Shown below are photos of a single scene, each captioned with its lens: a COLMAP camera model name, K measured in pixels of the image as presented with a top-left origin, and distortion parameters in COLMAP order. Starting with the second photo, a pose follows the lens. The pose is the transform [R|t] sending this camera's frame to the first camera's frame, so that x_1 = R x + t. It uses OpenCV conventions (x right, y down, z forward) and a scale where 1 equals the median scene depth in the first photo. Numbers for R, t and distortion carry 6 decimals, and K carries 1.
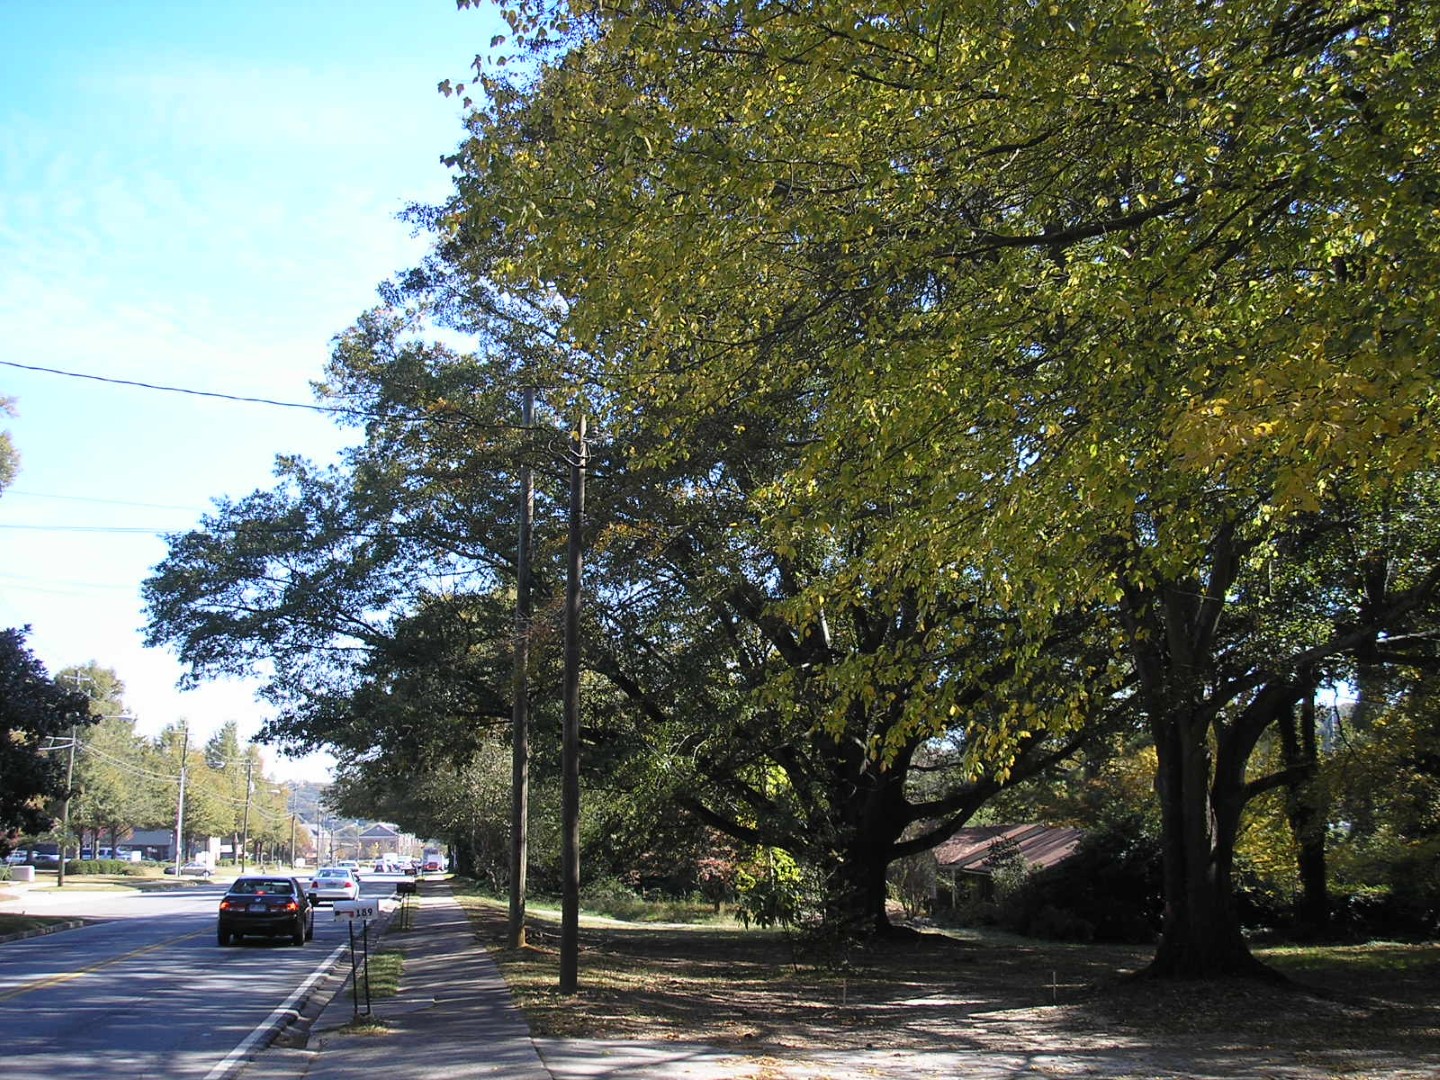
lens RADIAL K [[1646.8, 0, 698.2], [0, 1646.8, 515.0], [0, 0, 1]] dist [-0.161503, 0.073023]
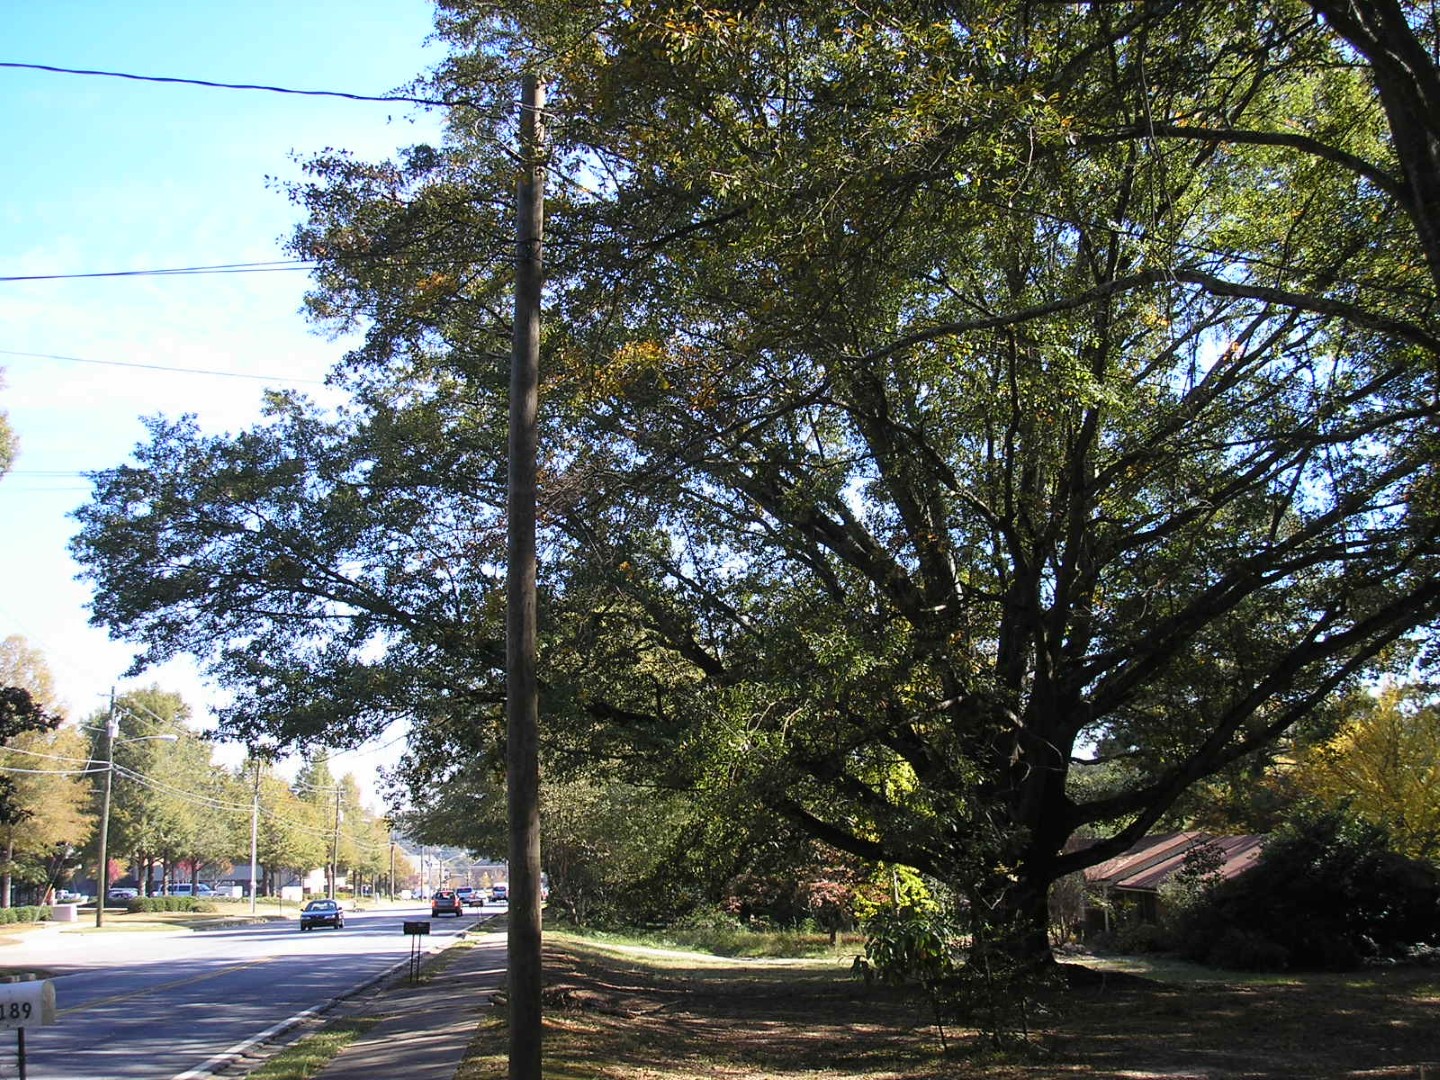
lens RADIAL K [[1646.8, 0, 698.2], [0, 1646.8, 515.0], [0, 0, 1]] dist [-0.161503, 0.073023]
pose [[0.997322, -0.033369, -0.065081, 0.004871], [0.032456, 0.999360, -0.015043, 0.034154], [0.065541, 0.012890, 0.997767, 0.163423]]
